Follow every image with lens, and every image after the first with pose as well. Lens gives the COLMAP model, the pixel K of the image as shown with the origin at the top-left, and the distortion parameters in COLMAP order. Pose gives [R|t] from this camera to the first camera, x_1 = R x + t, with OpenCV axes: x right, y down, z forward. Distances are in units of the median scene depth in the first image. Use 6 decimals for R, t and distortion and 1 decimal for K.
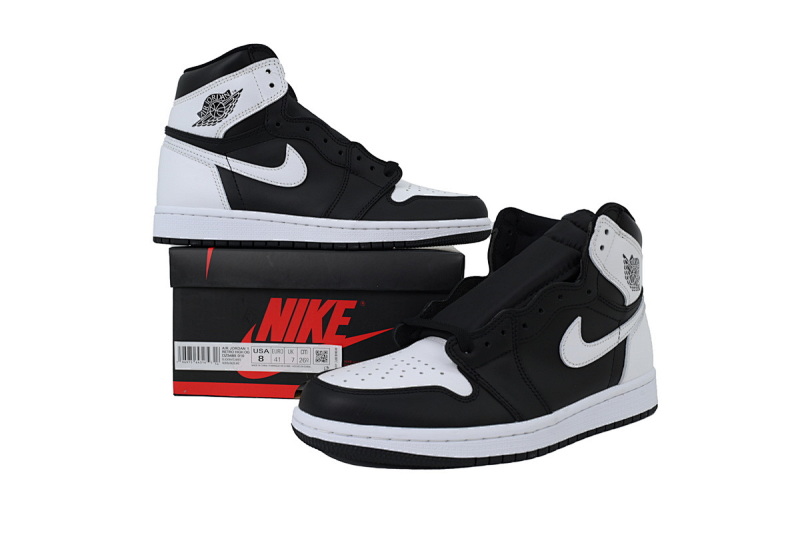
lens RADIAL K [[607.5, 0, 396.9], [0, 607.5, 267.8], [0, 0, 1]] dist [-0.007454, -0.002137]
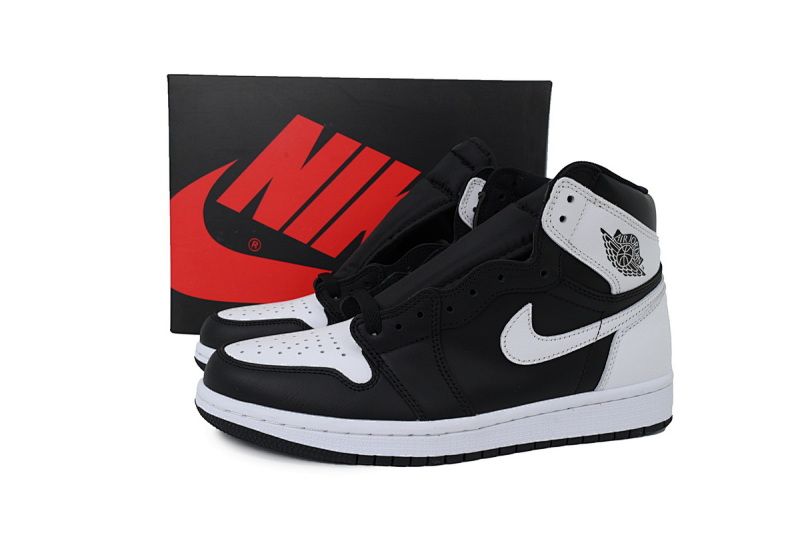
lens RADIAL K [[607.5, 0, 400.8], [0, 607.5, 267.1], [0, 0, 1]] dist [-0.007454, -0.002137]
pose [[0.948050, 0.060544, -0.312306, 0.390733], [-0.041419, 0.996858, 0.067519, -0.015322], [0.315412, -0.051076, 0.947579, 0.180663]]
